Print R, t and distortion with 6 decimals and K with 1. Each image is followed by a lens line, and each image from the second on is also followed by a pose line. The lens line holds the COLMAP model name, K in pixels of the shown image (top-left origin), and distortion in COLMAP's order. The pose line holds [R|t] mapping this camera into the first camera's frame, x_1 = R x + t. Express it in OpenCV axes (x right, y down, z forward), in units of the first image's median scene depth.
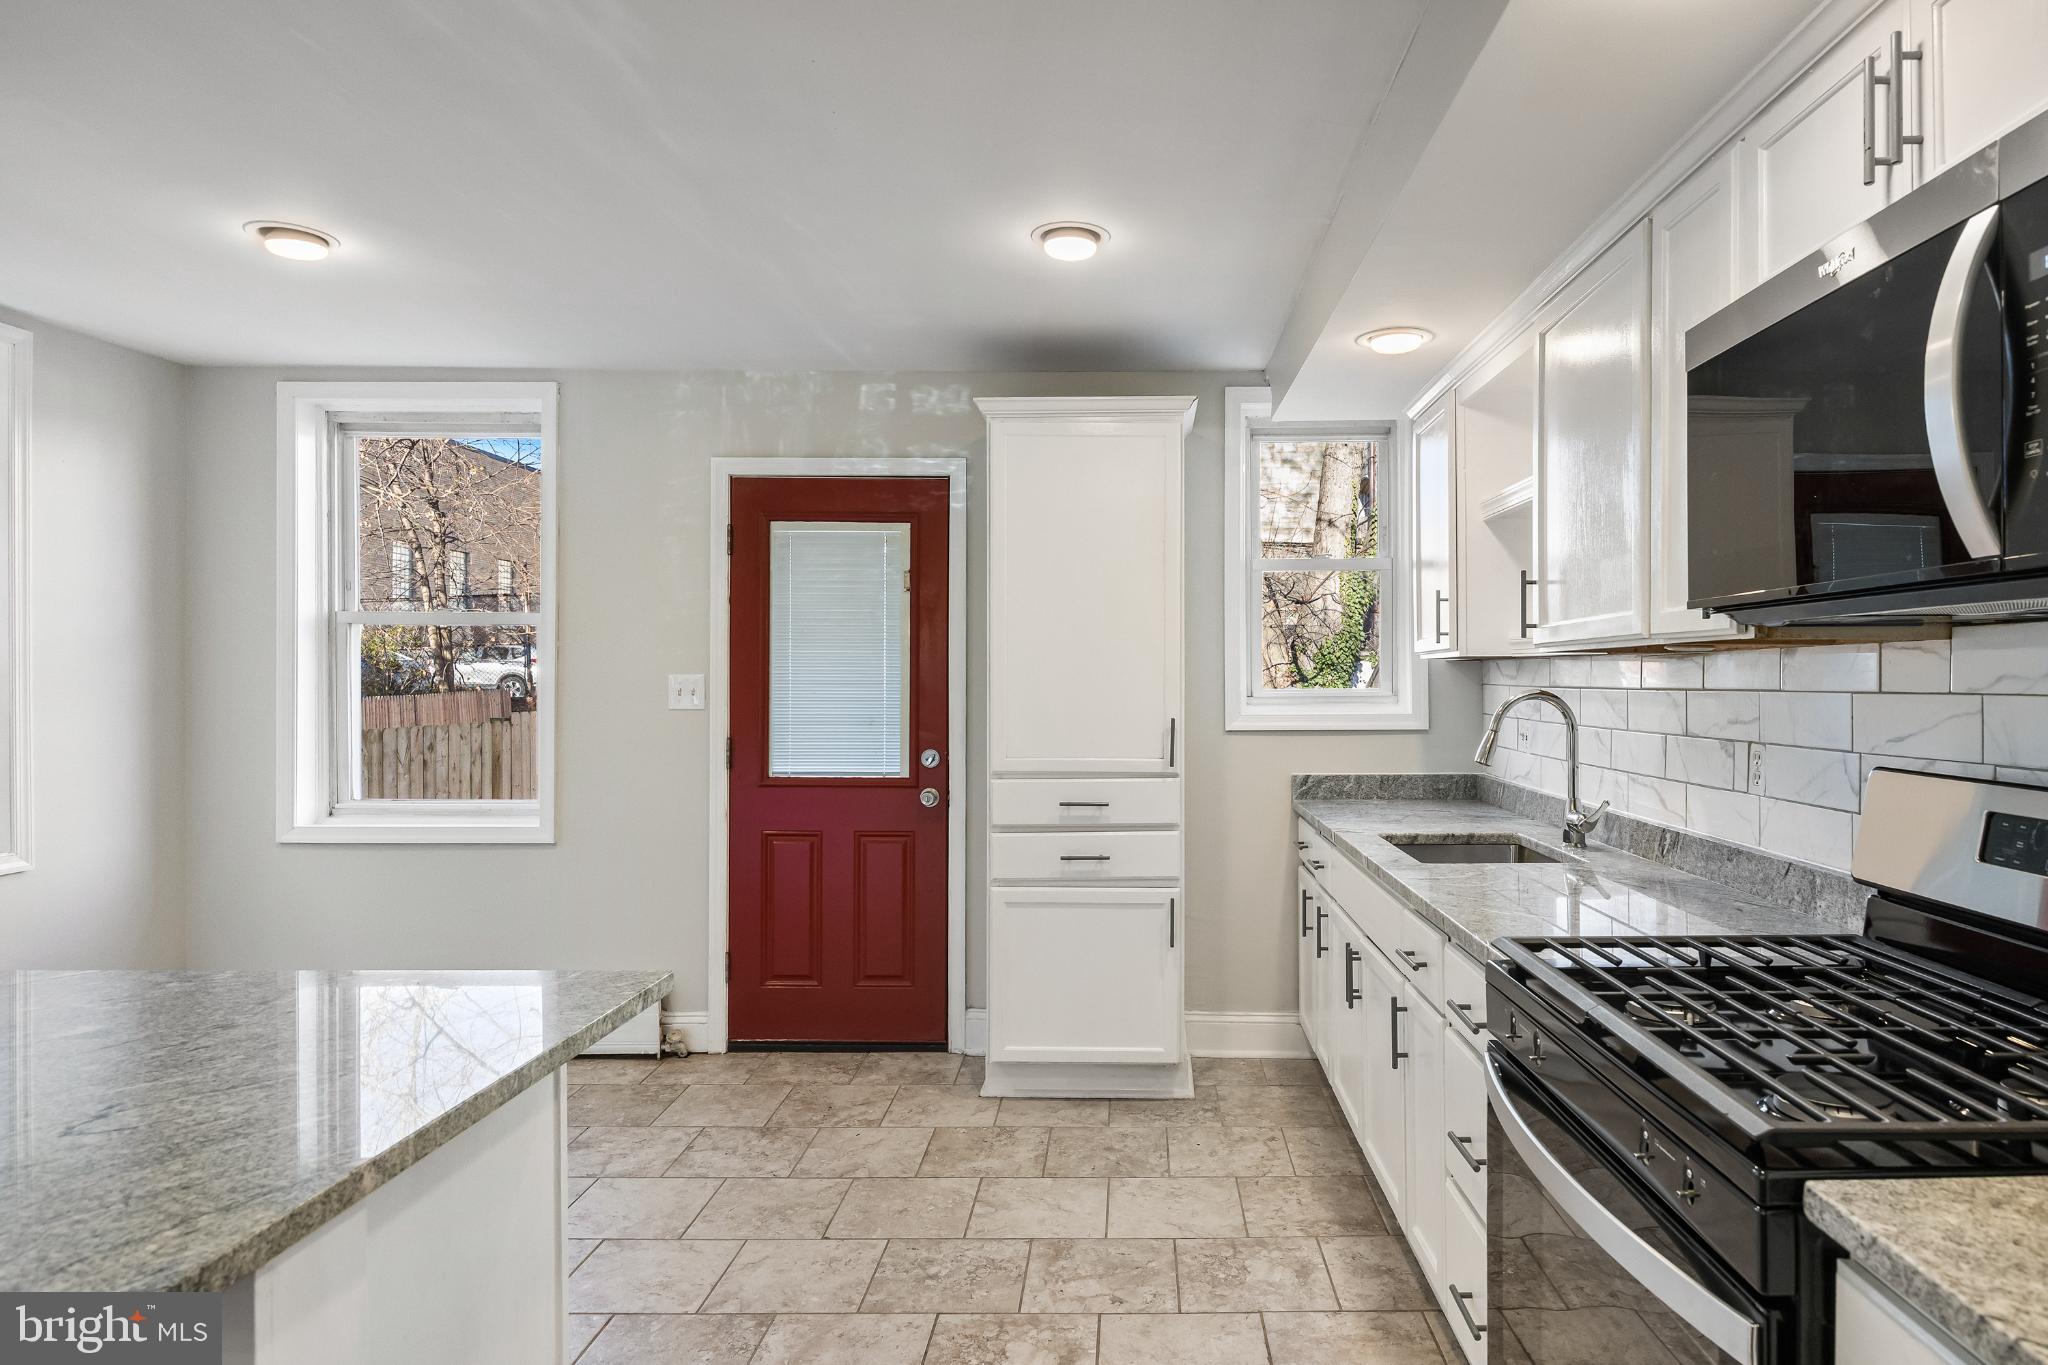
lens RADIAL K [[1206.0, 0, 1112.9], [0, 1206.0, 681.9], [0, 0, 1]] dist [-0.001298, 0.000265]
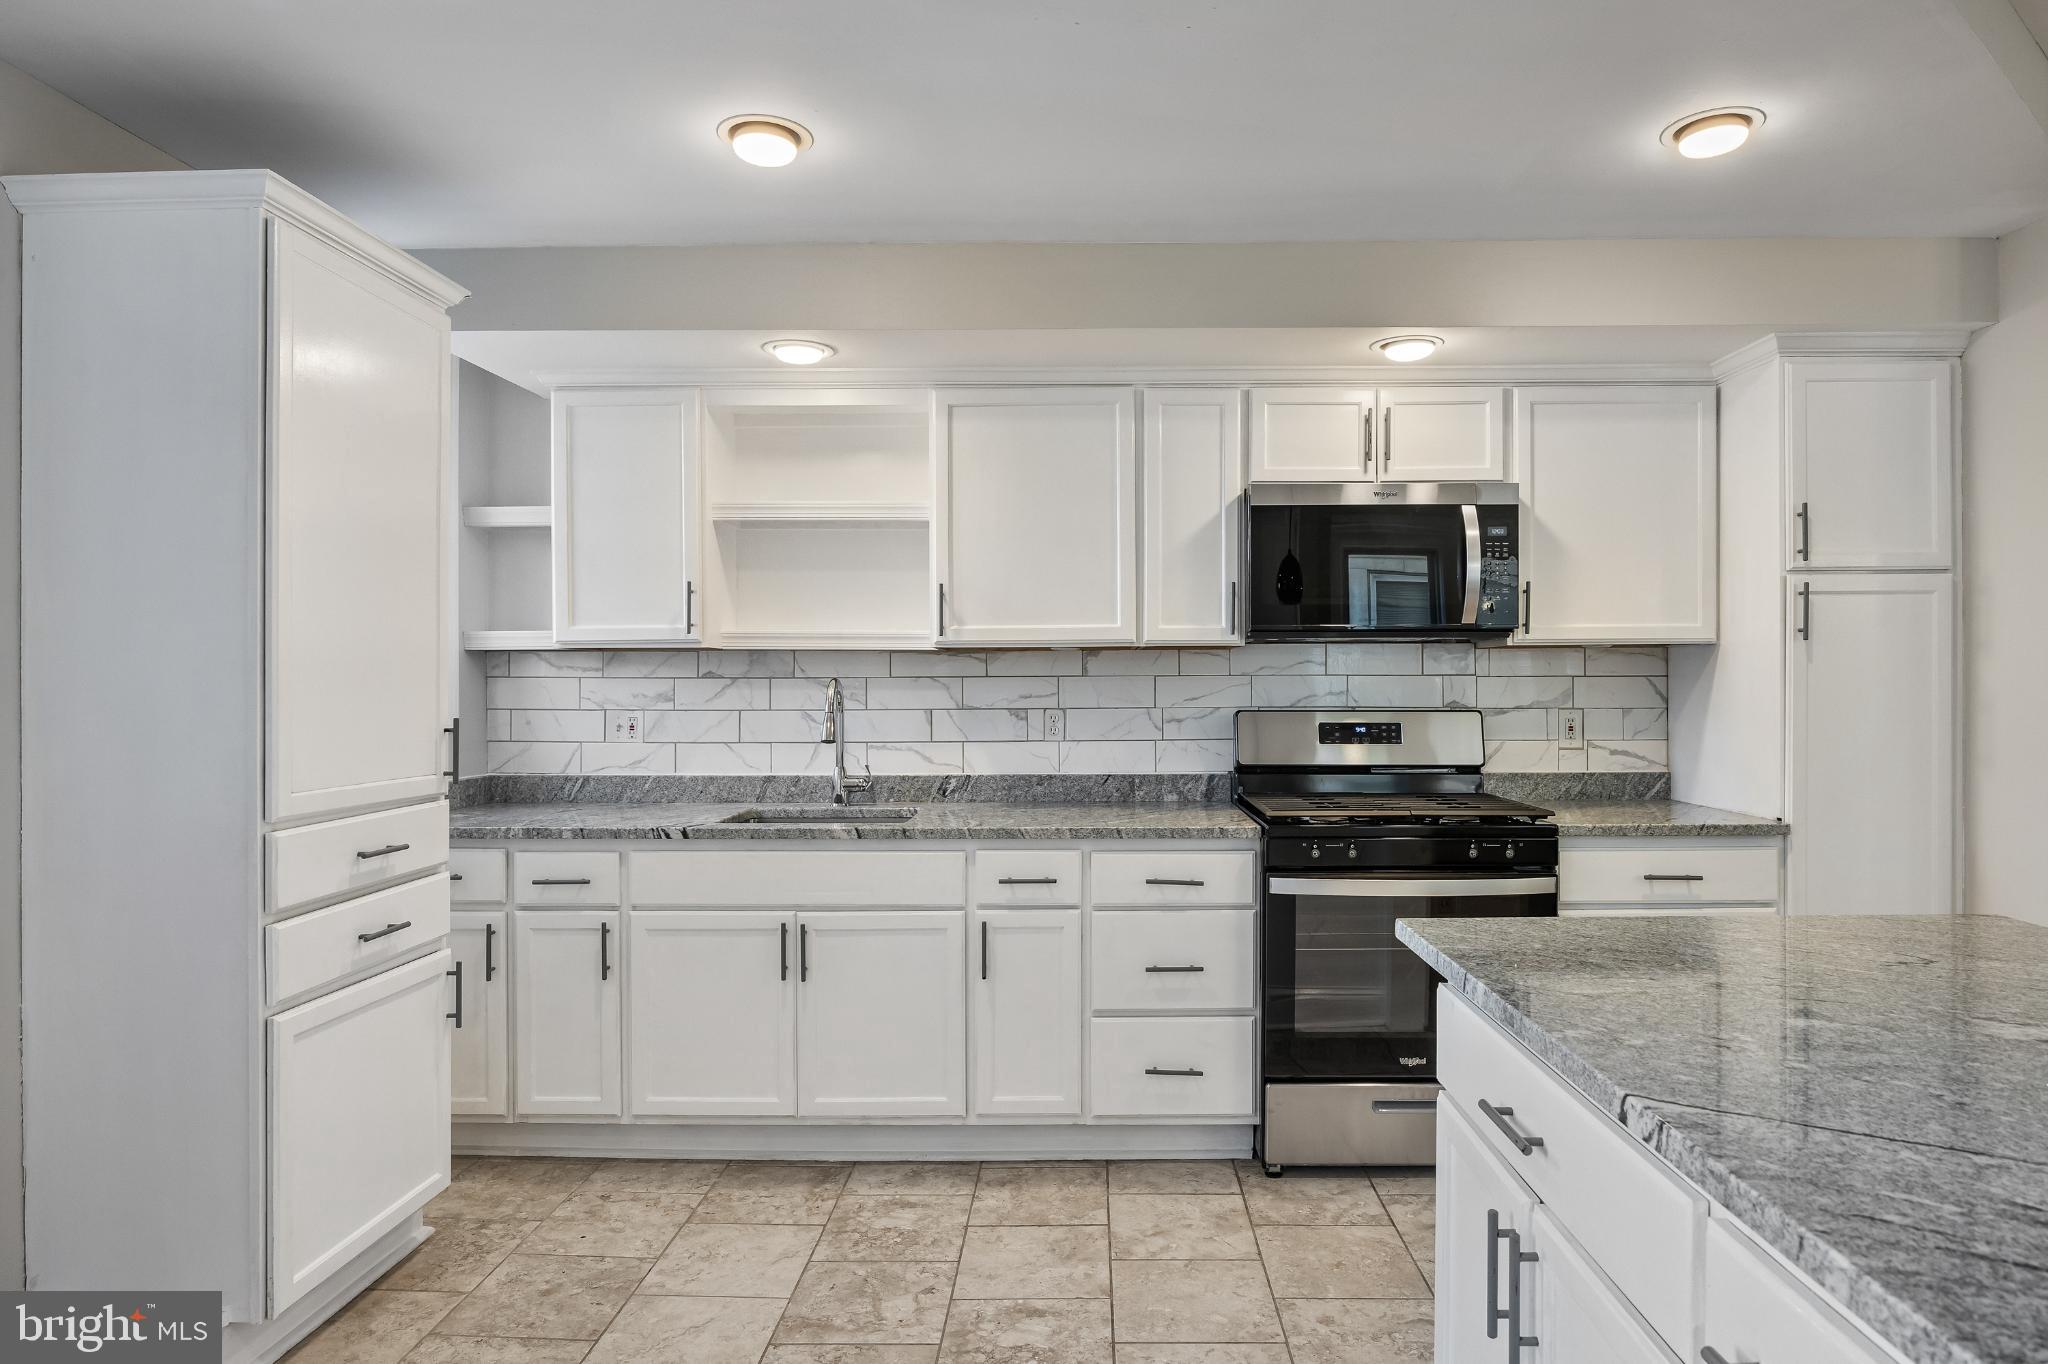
lens RADIAL K [[1213.3, 0, 1111.2], [0, 1213.3, 691.3], [0, 0, 1]] dist [-0.005480, 0.000234]
pose [[-0.016010, -0.003931, 0.999864, -0.691096], [0.007670, 0.999962, 0.004054, 0.013453], [-0.999842, 0.007734, -0.015980, 0.600797]]
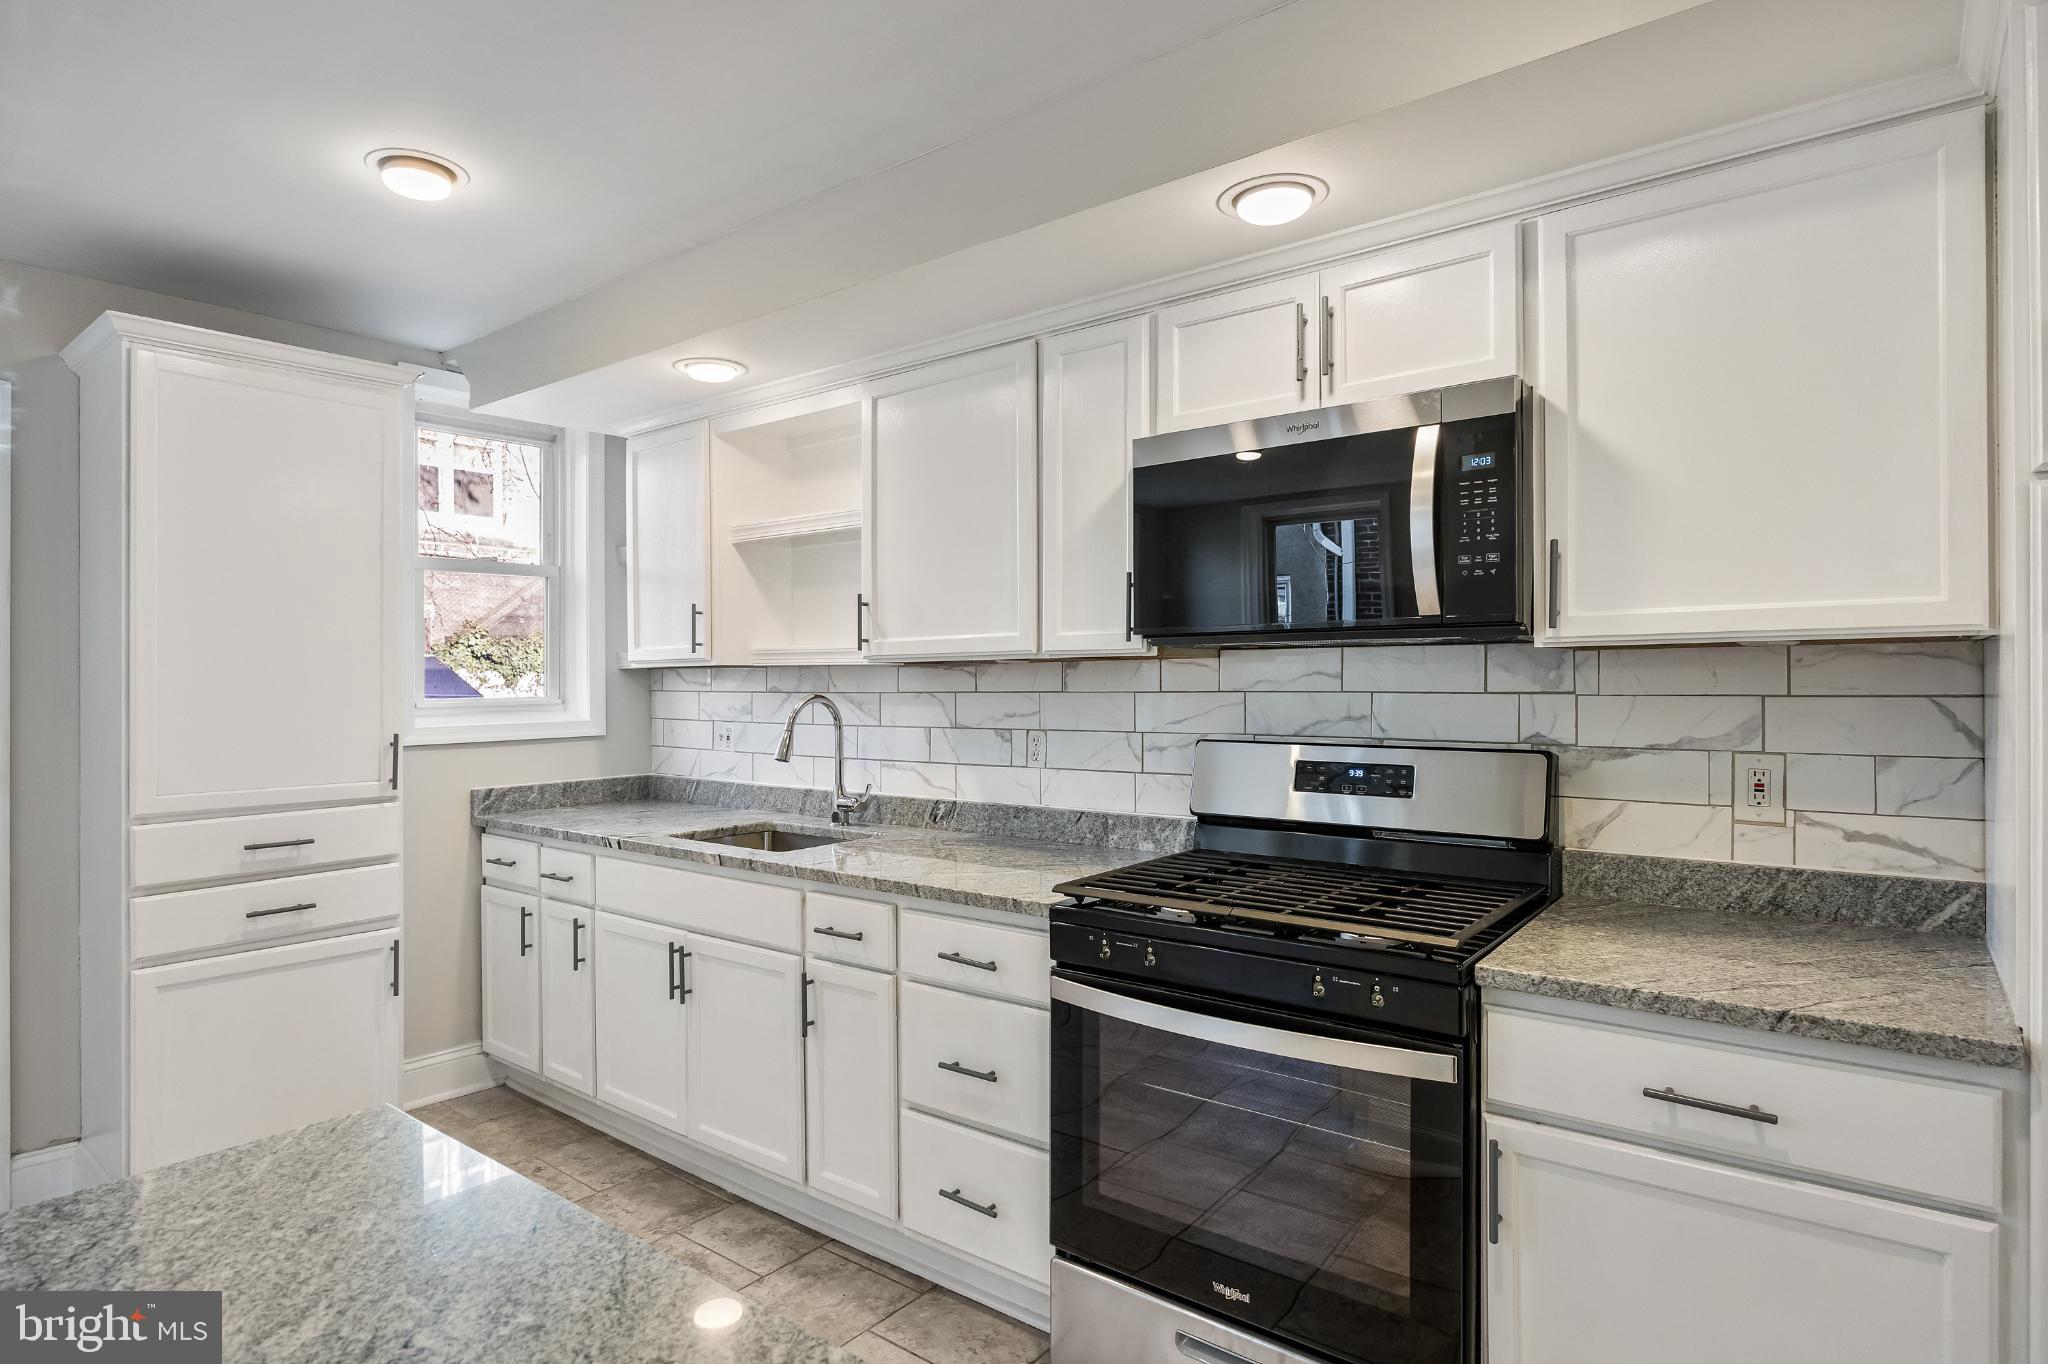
lens RADIAL K [[1118.2, 0, 1024.0], [0, 1118.2, 682.0], [0, 0, 1]] dist [-0.002389, -0.001692]
pose [[0.610935, -0.004171, 0.791670, -0.310935], [0.009409, 0.999954, -0.001993, -0.001354], [-0.791625, 0.008666, 0.610946, 0.142456]]
